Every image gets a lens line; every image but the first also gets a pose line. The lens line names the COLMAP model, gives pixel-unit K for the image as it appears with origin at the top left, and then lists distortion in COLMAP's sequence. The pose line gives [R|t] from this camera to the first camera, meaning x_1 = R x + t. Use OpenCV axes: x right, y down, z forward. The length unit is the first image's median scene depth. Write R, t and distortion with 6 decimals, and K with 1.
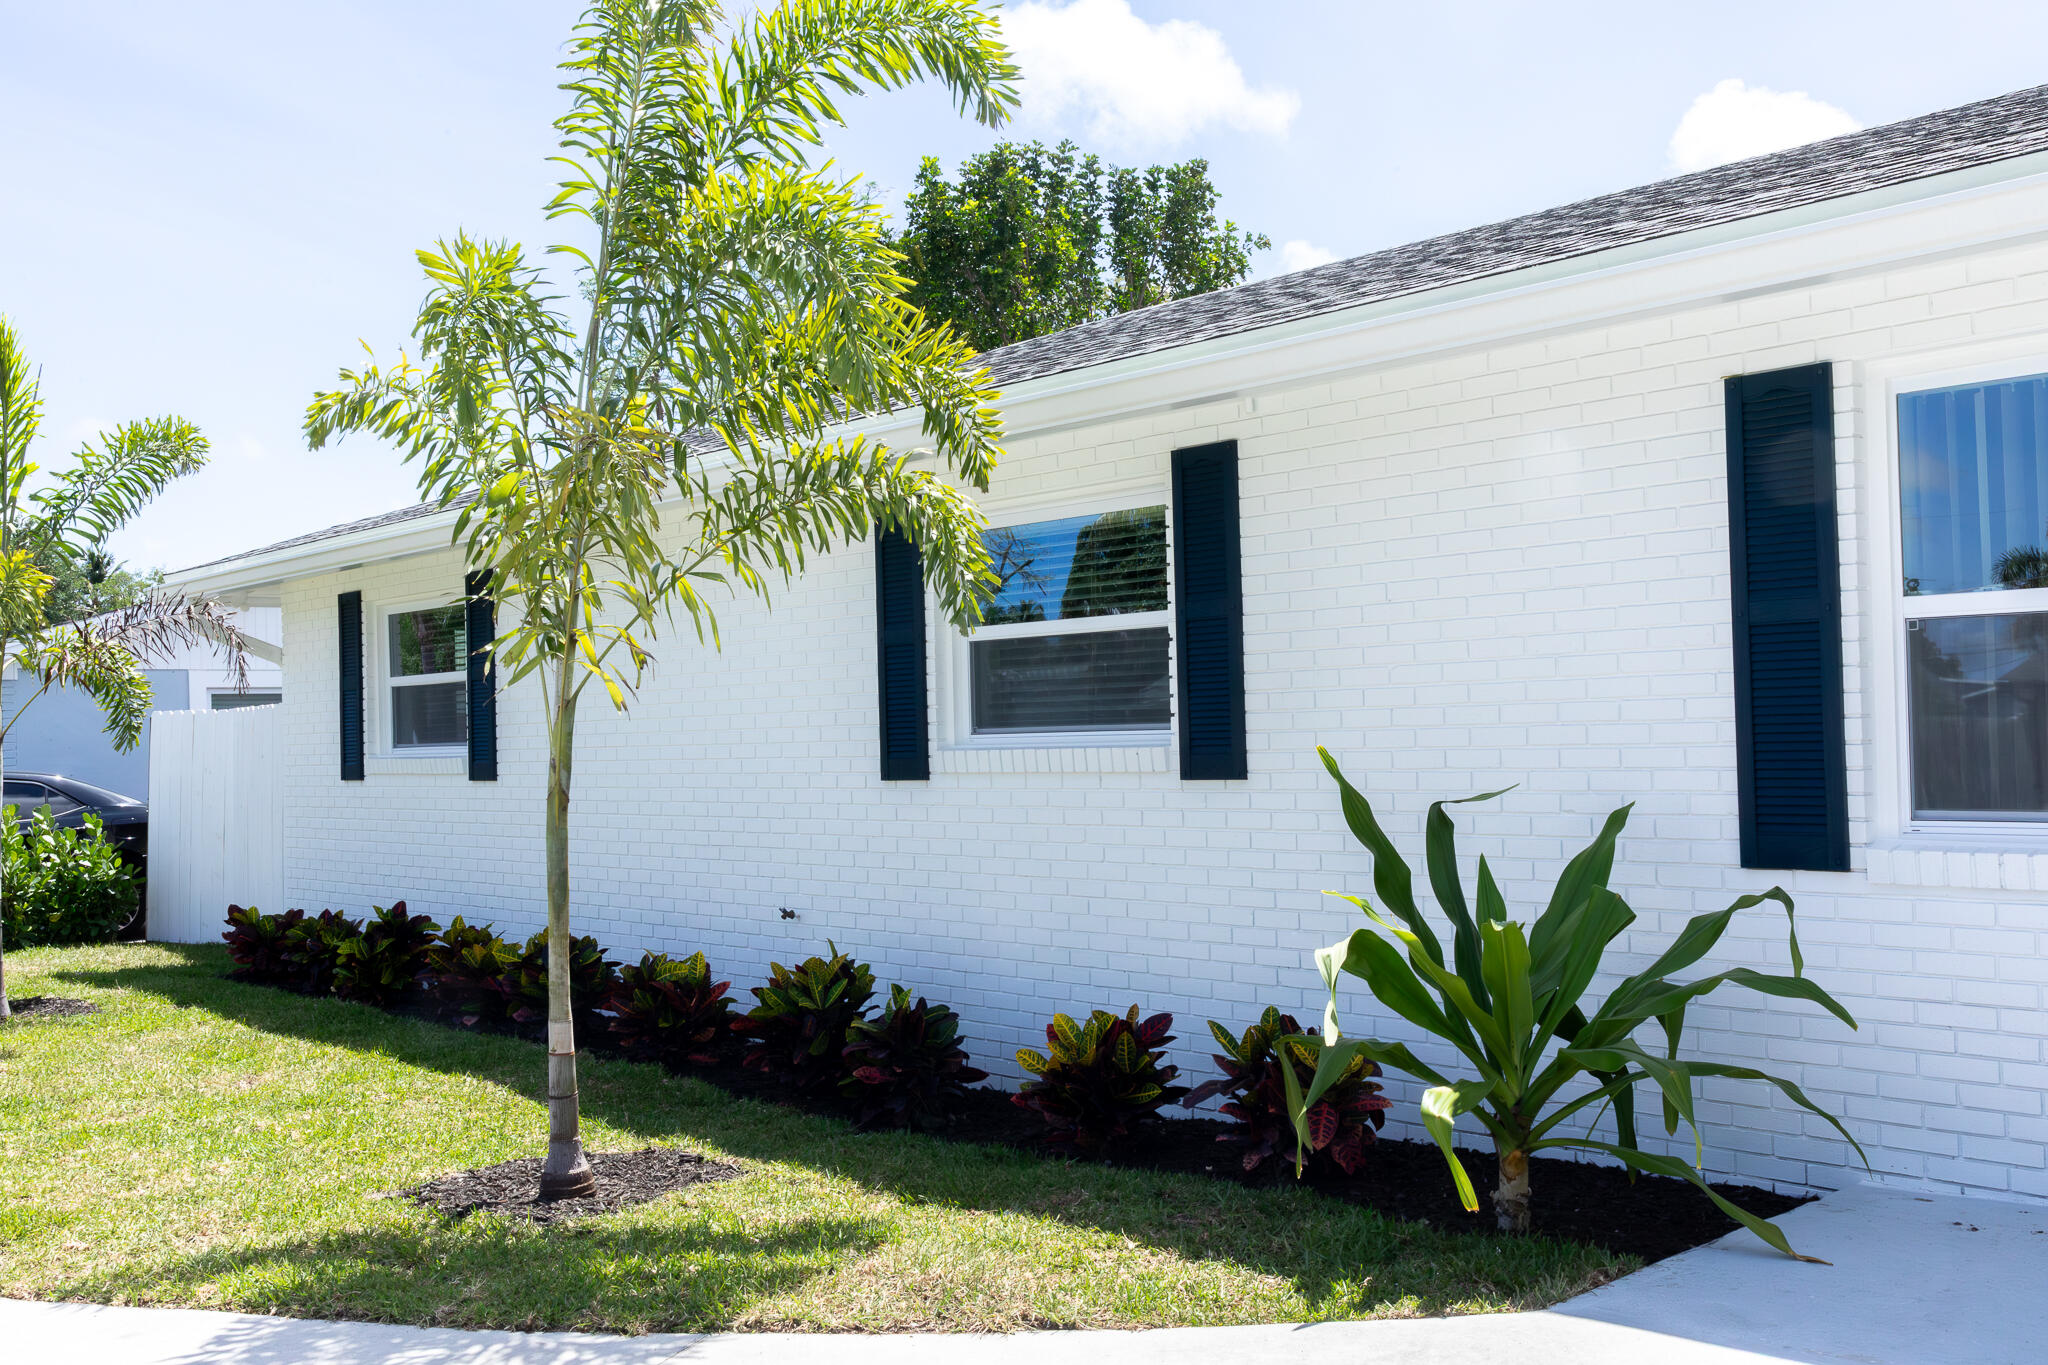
lens RADIAL K [[1939.5, 0, 1024.0], [0, 1939.5, 682.5], [0, 0, 1]] dist [0.011095, -0.009578]
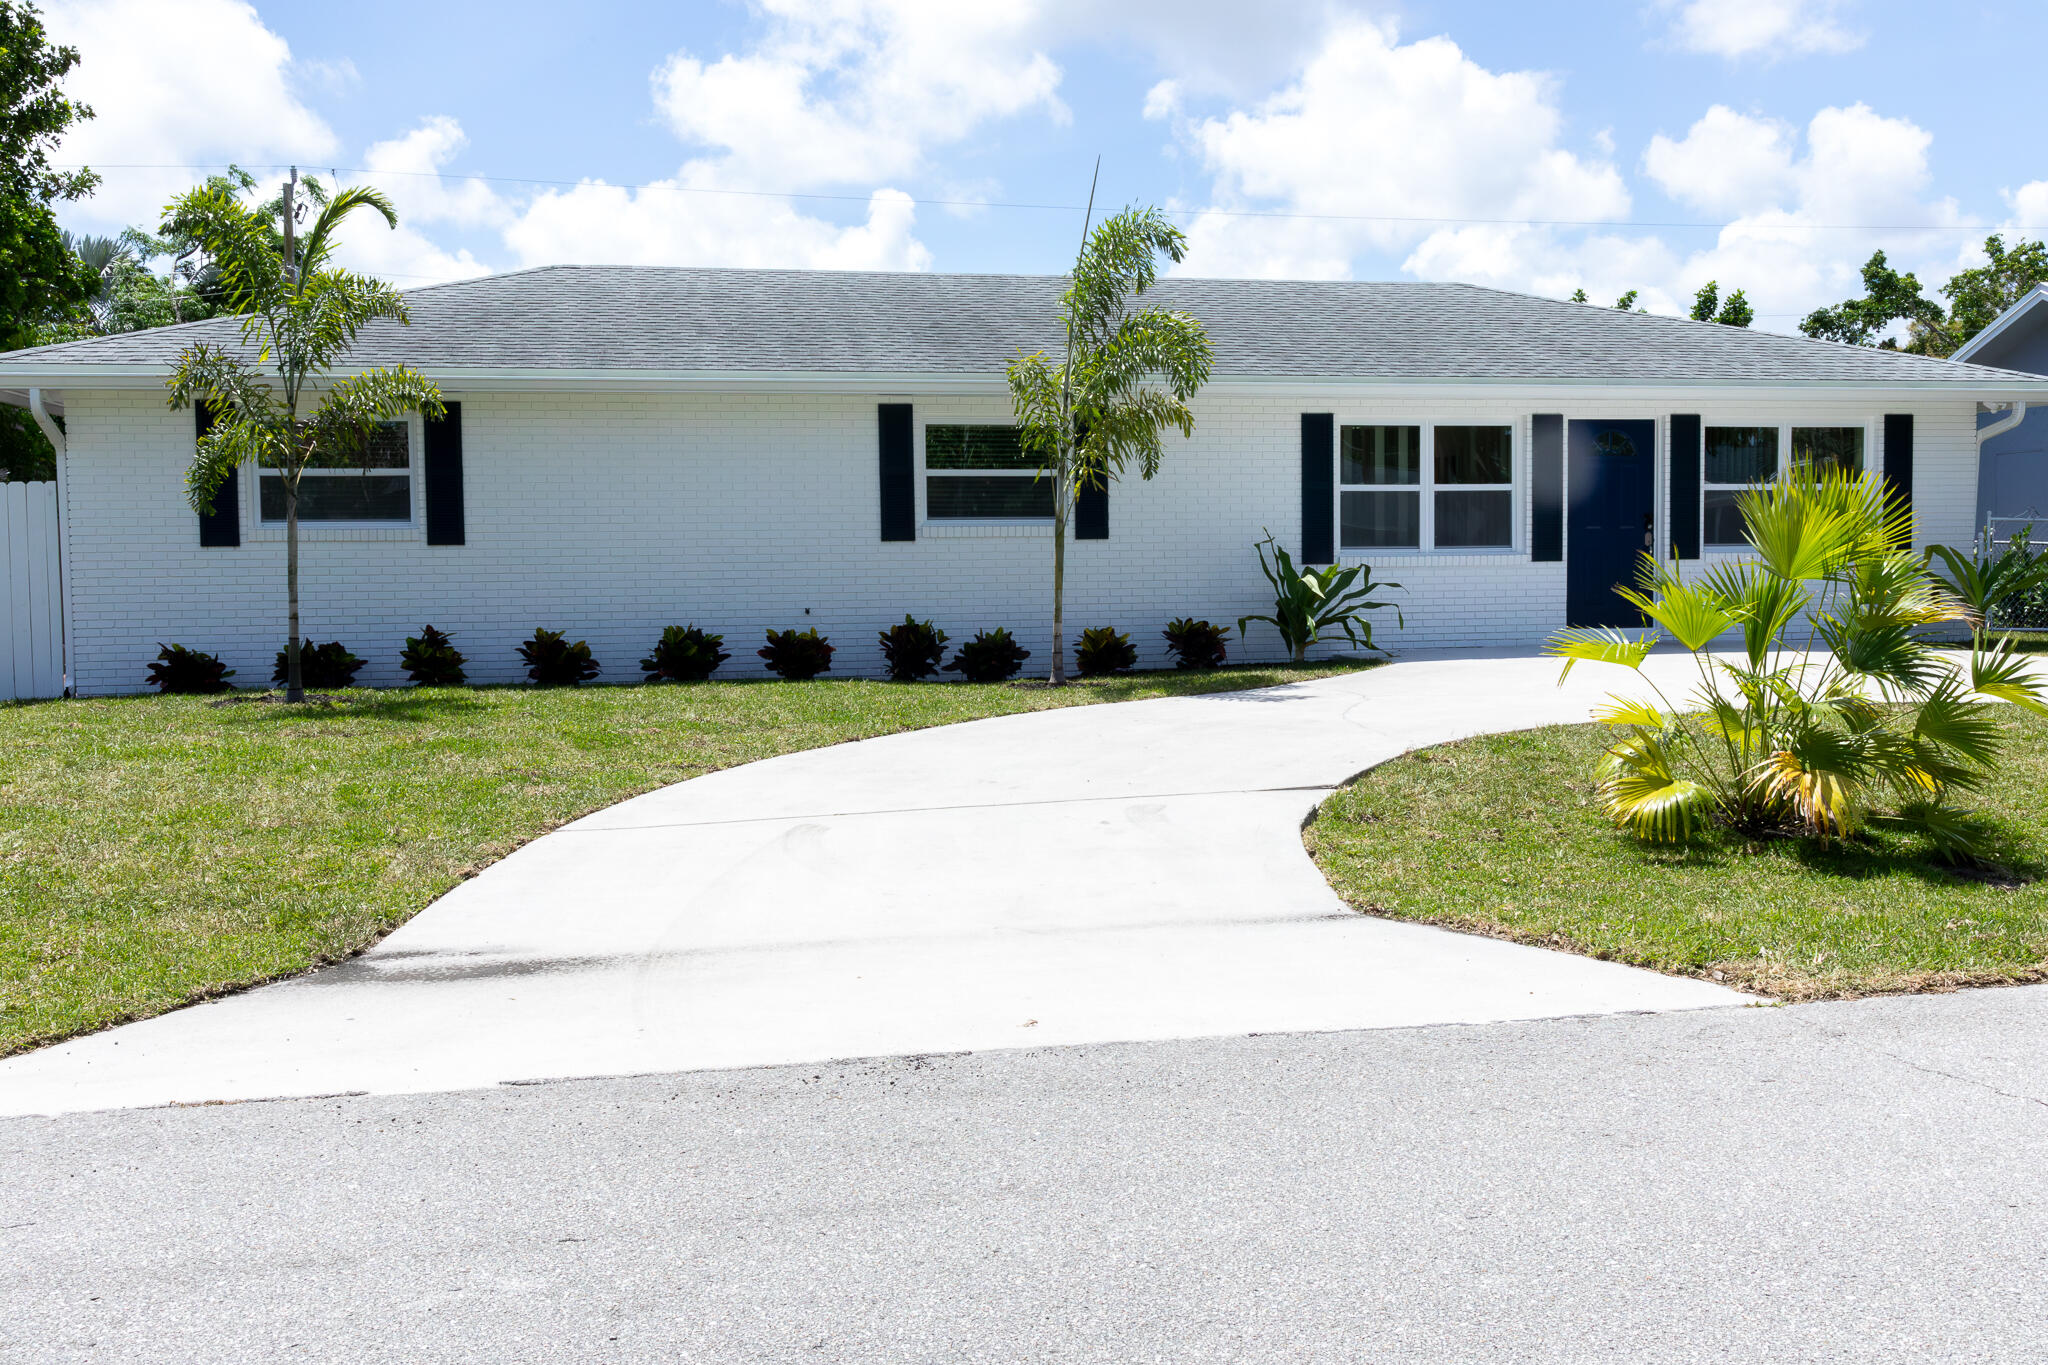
lens RADIAL K [[2028.8, 0, 1039.1], [0, 2028.8, 680.8], [0, 0, 1]] dist [0.016720, -0.014935]
pose [[0.499223, -0.042371, 0.865437, -1.903513], [-0.029407, 0.997400, 0.065795, 0.053122], [-0.865975, -0.058297, 0.496678, -0.221293]]
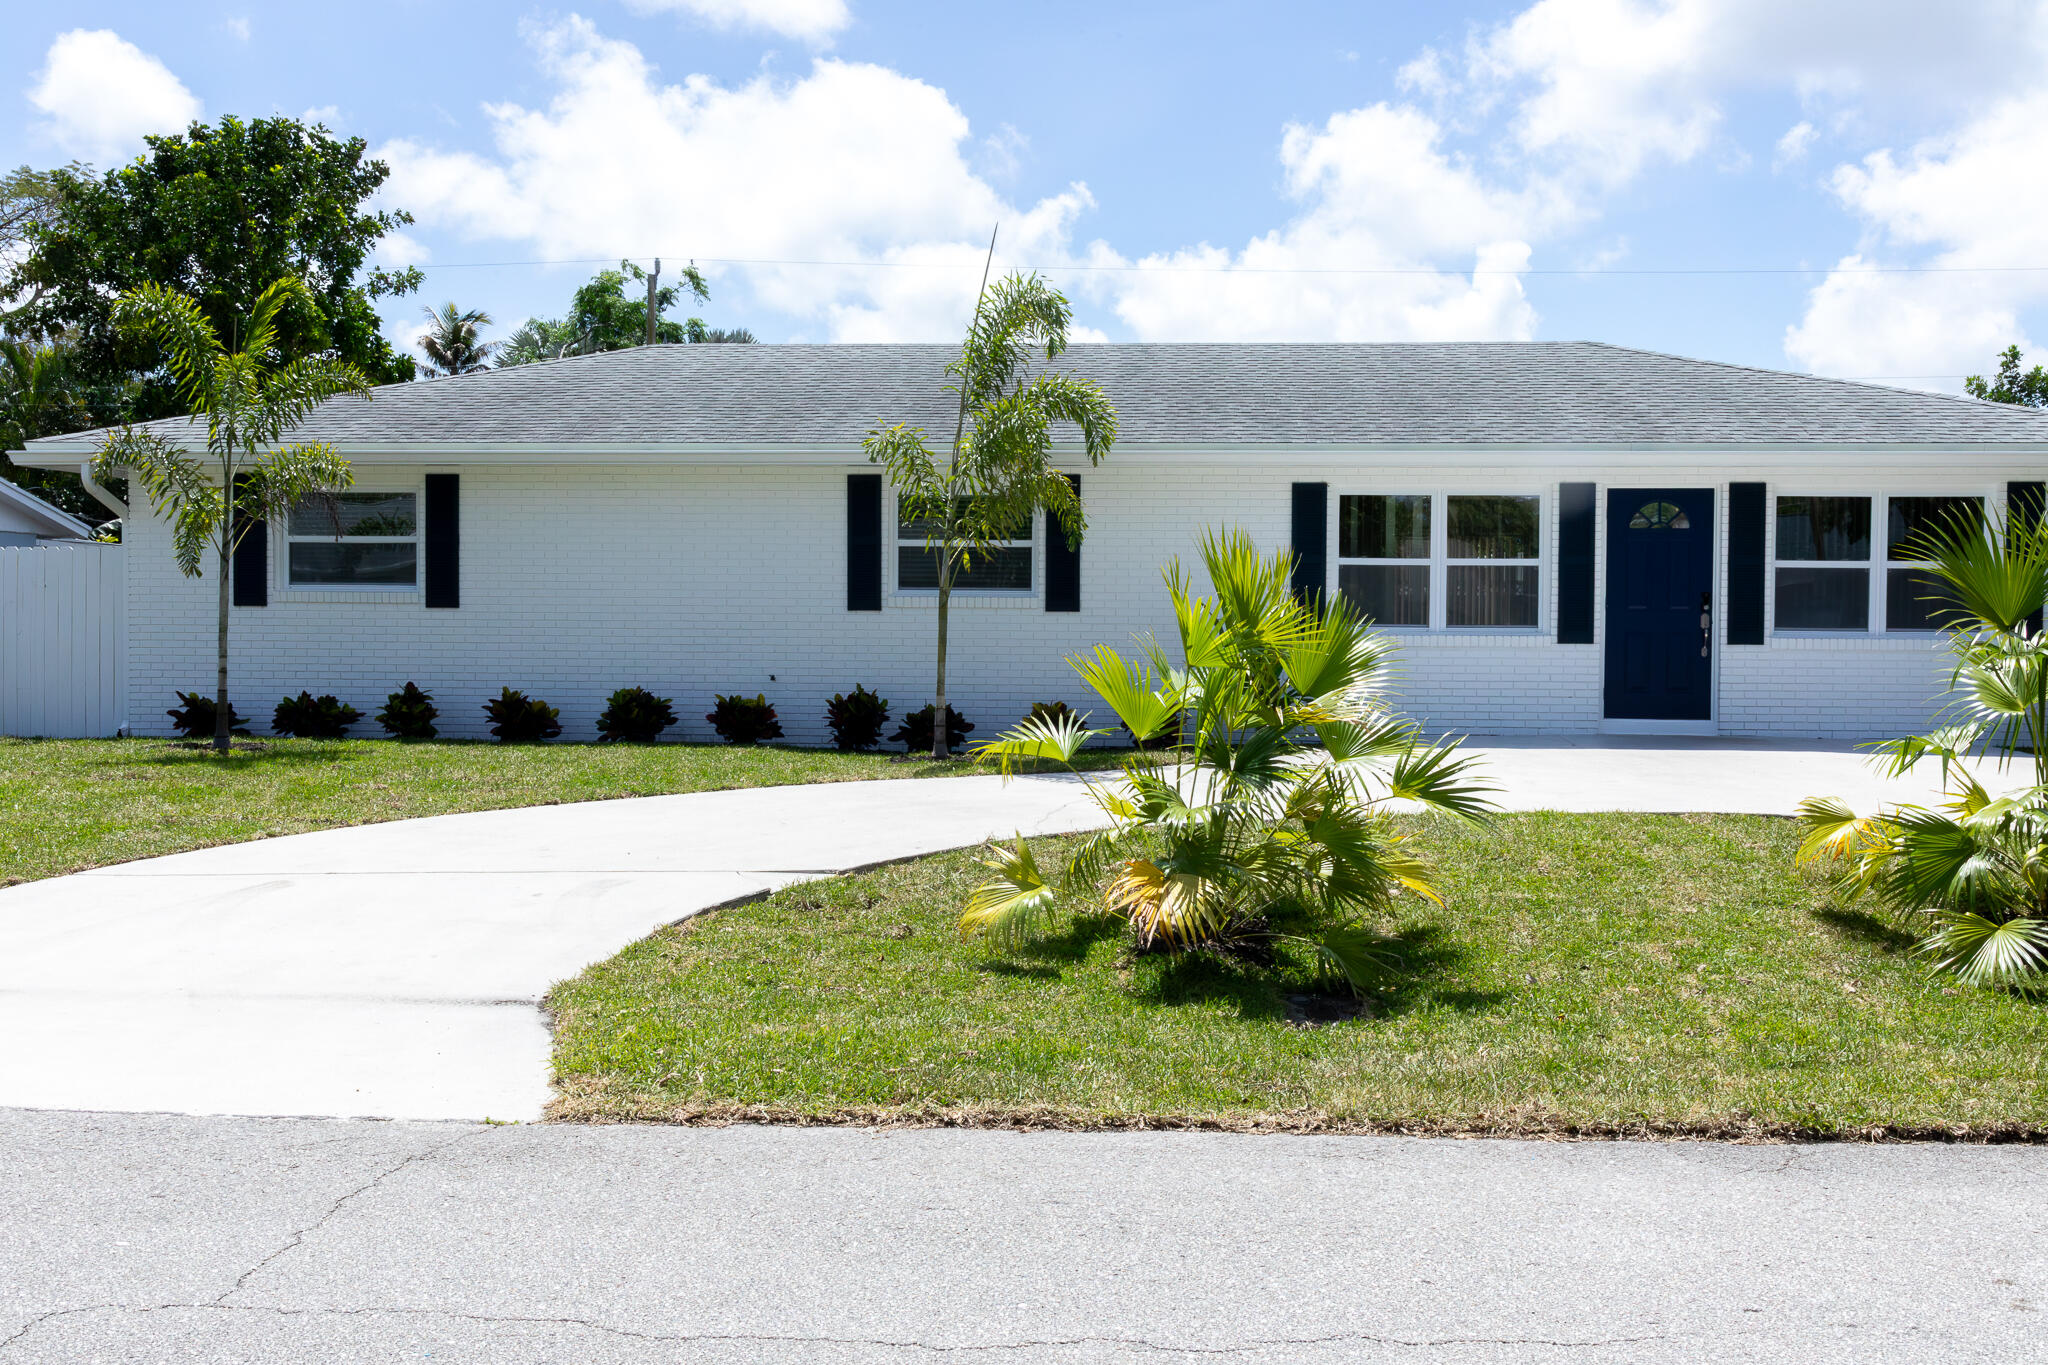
lens RADIAL K [[2028.8, 0, 1039.1], [0, 2028.8, 680.8], [0, 0, 1]] dist [0.016720, -0.014935]
pose [[0.726624, 0.003333, 0.687027, -1.447395], [-0.044248, 0.998139, 0.041955, 0.026560], [-0.685609, -0.060885, 0.725420, -0.727310]]
